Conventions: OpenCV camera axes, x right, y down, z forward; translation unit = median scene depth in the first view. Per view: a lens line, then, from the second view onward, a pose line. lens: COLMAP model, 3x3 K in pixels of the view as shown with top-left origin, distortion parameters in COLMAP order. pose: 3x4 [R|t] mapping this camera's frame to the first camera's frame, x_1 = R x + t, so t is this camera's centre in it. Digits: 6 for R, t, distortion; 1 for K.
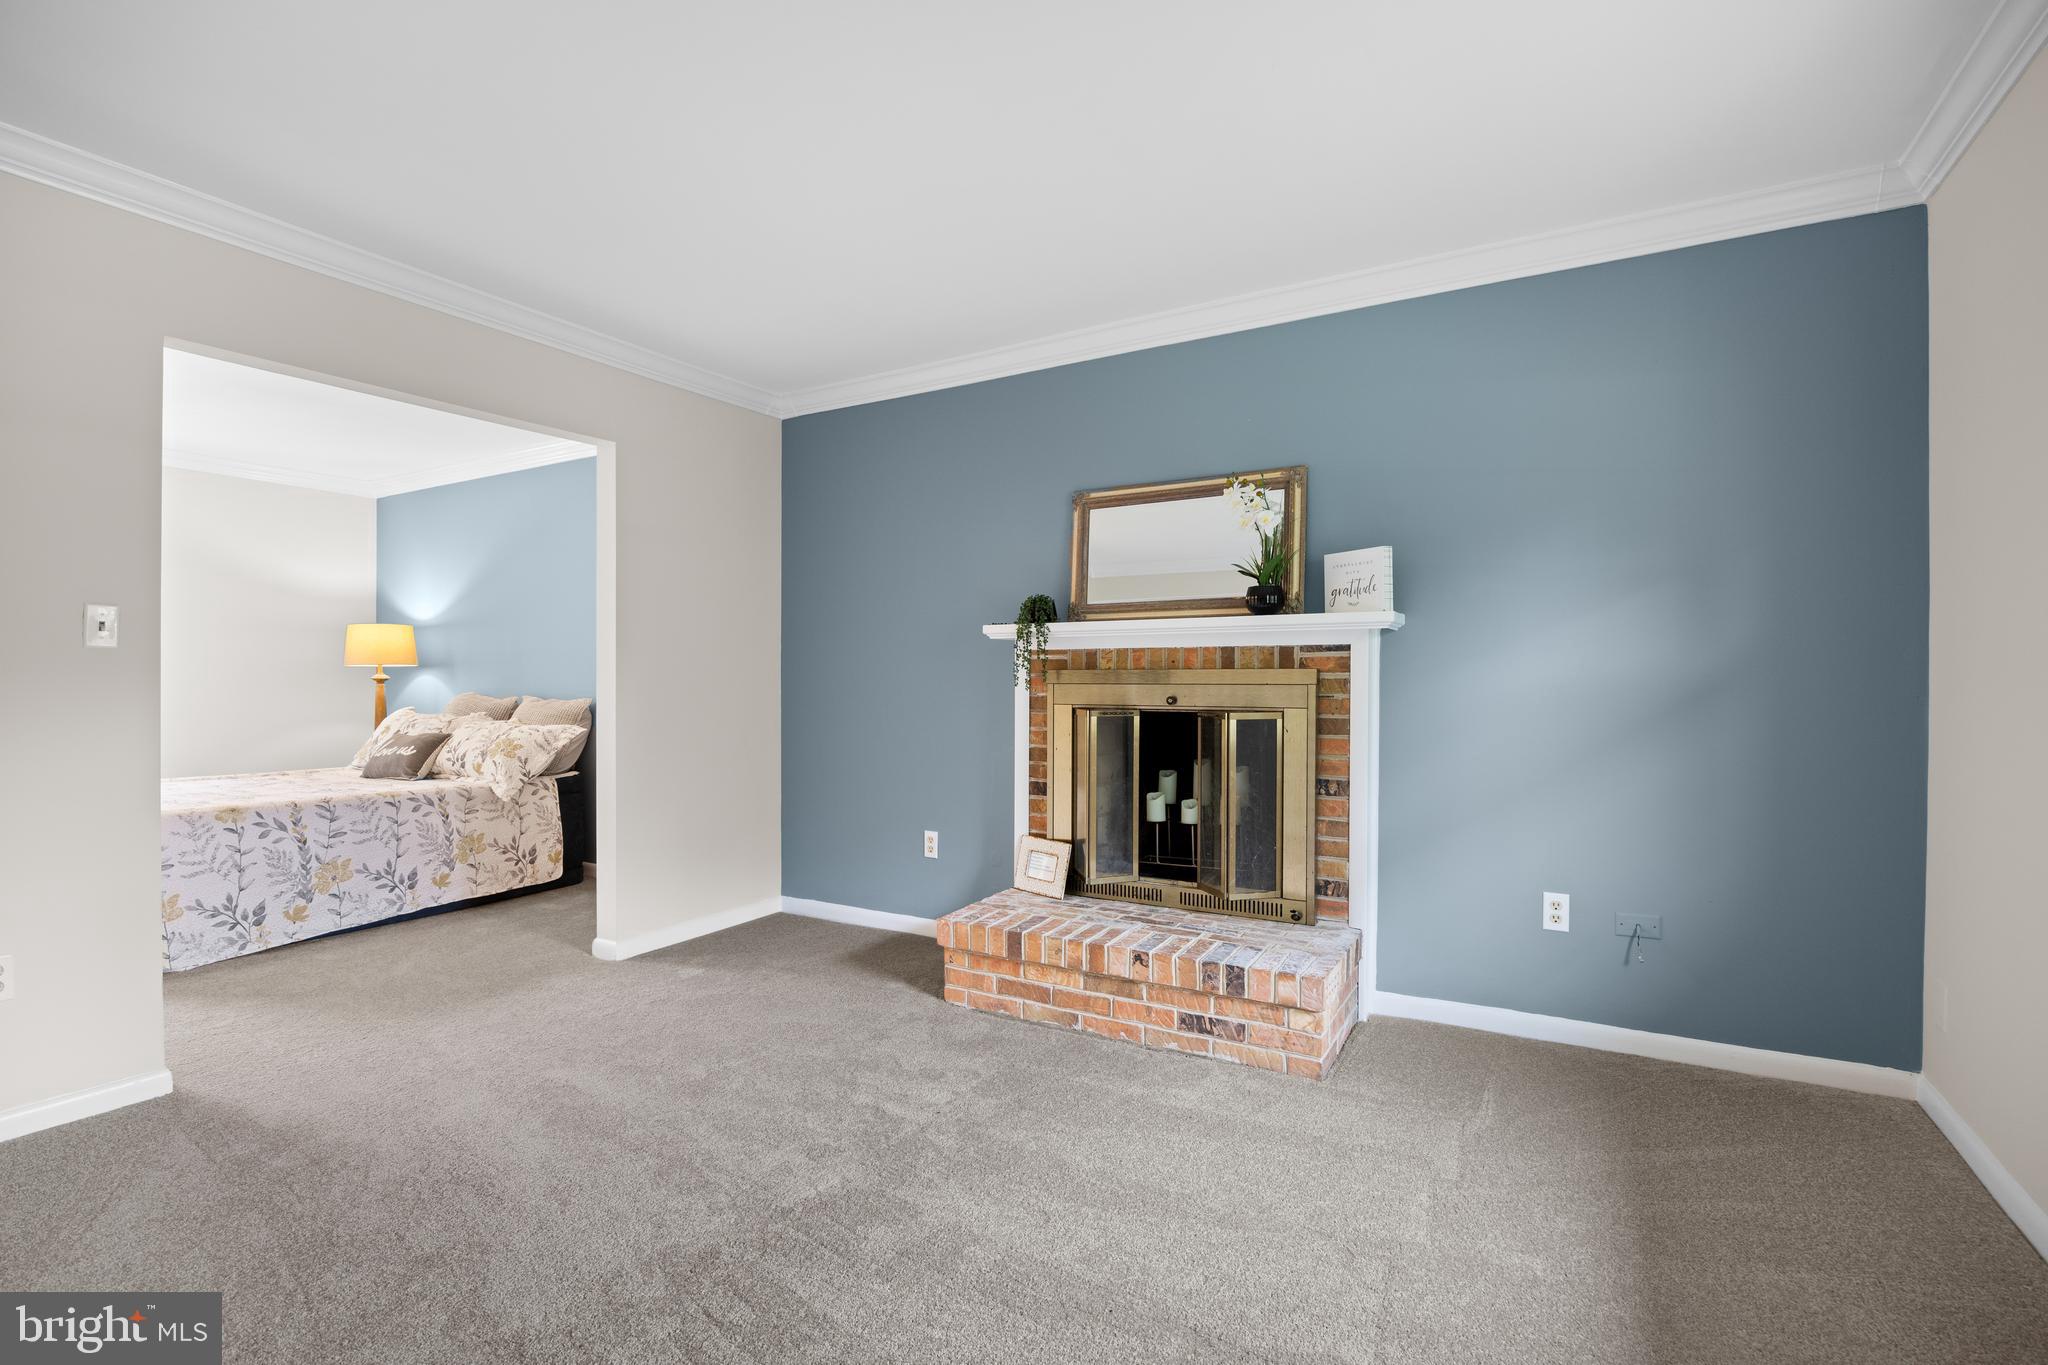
lens RADIAL K [[958.1, 0, 1024.0], [0, 958.1, 682.5], [0, 0, 1]] dist [0.000406, -0.000043]
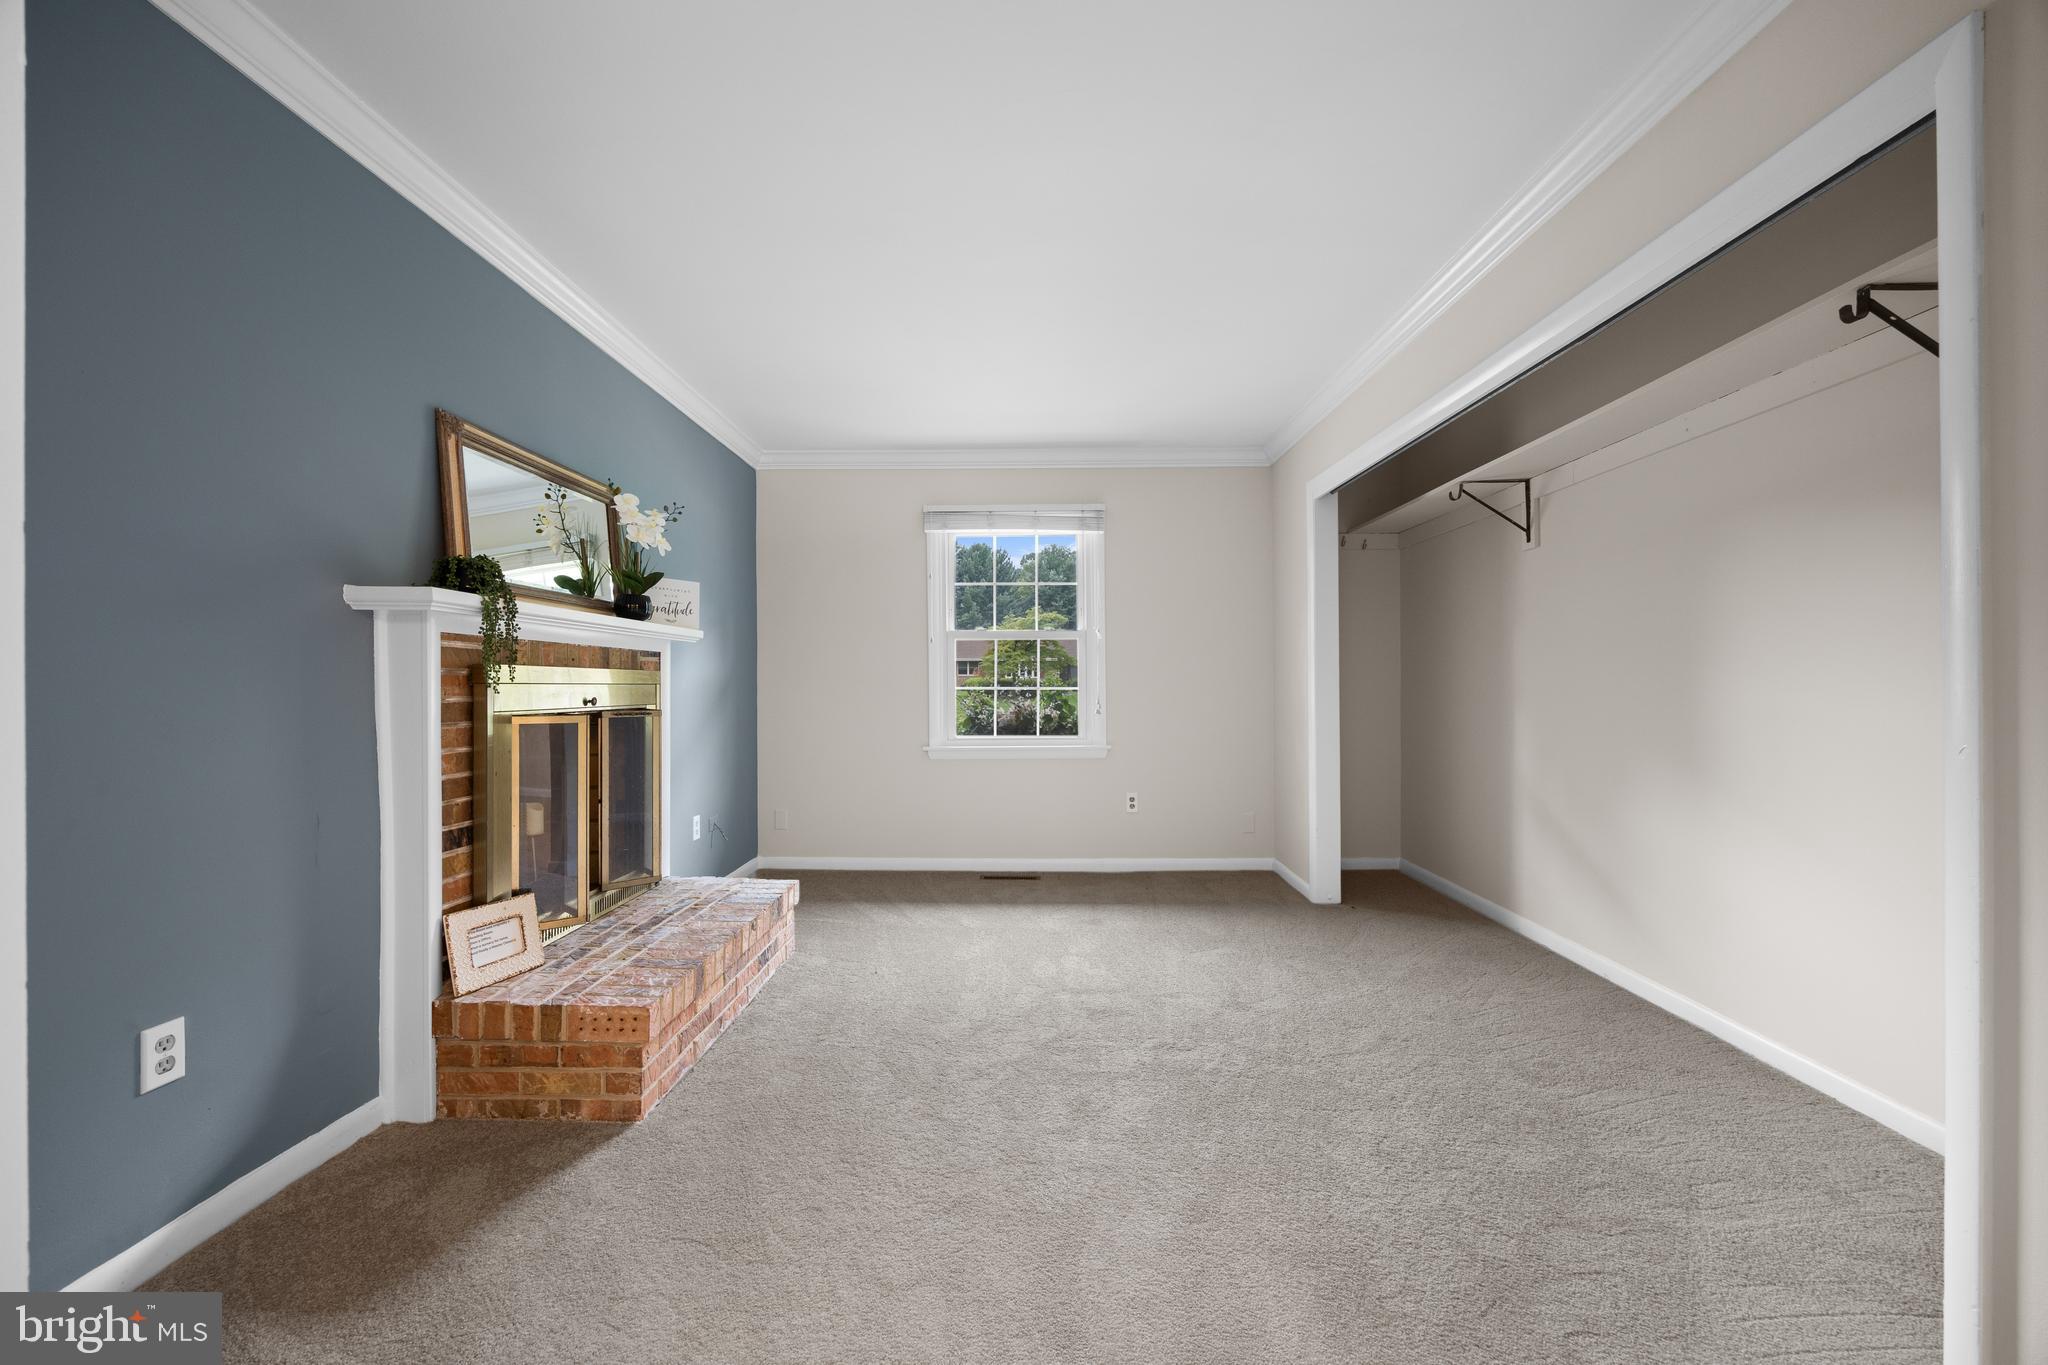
lens RADIAL K [[798.1, 0, 1036.9], [0, 798.1, 682.9], [0, 0, 1]] dist [-0.001187, -0.000174]
pose [[-0.509595, 0.005966, 0.860394, -0.633706], [0.006764, 0.999973, -0.002928, 0.005086], [-0.860388, 0.004328, -0.509622, 0.877499]]
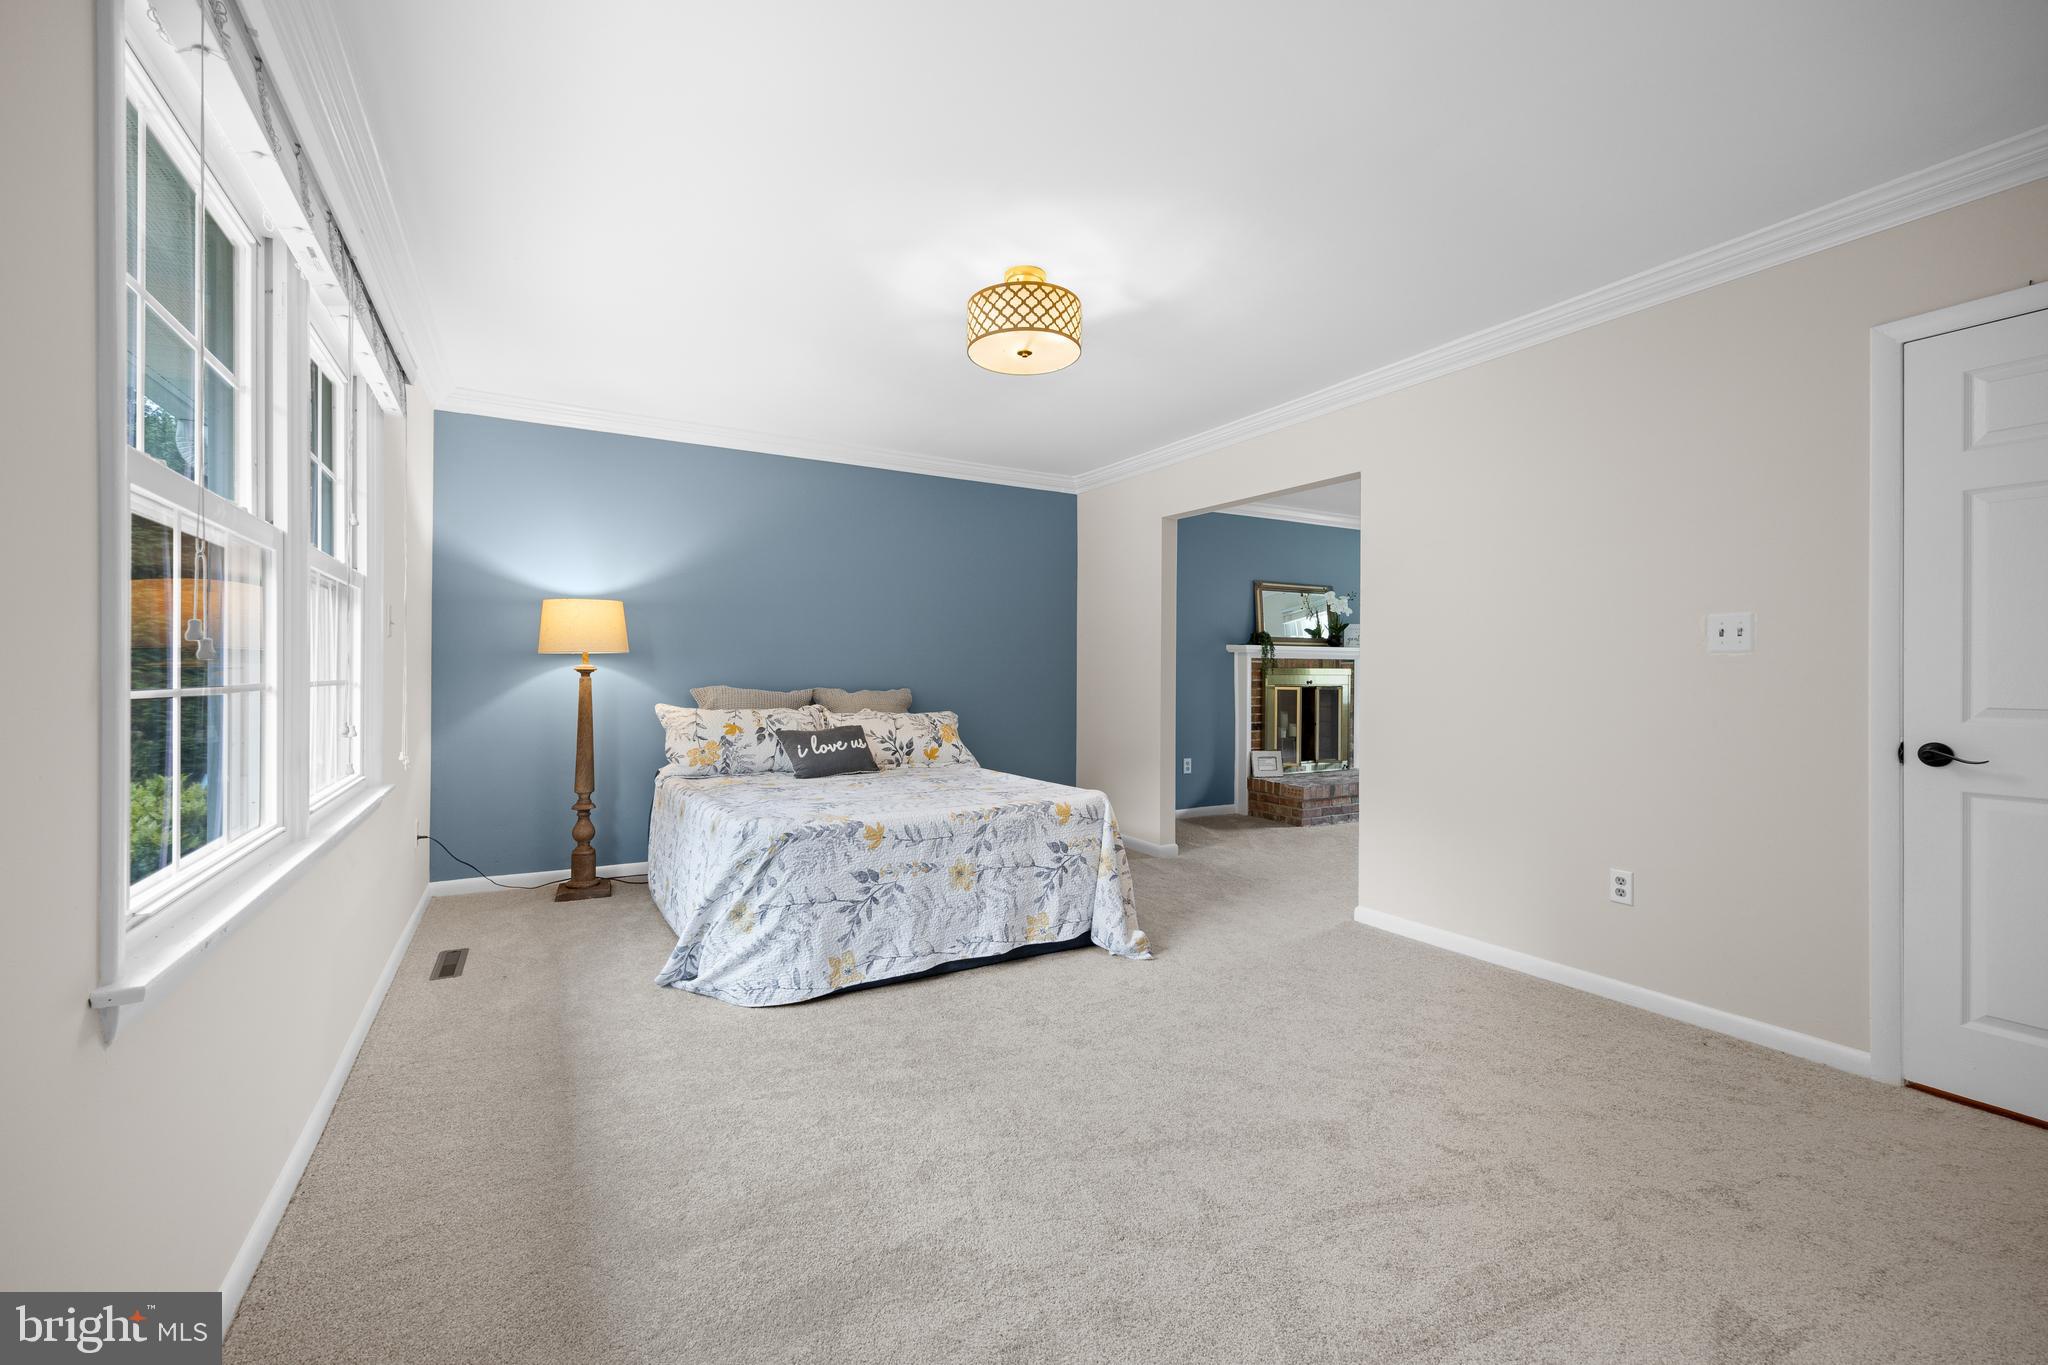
lens RADIAL K [[798.1, 0, 1036.9], [0, 798.1, 682.9], [0, 0, 1]] dist [-0.001187, -0.000174]
pose [[0.493923, -0.007332, 0.869475, -1.564143], [0.003419, 0.999973, 0.006490, 0.005241], [-0.869499, -0.000232, 0.493934, 0.538714]]
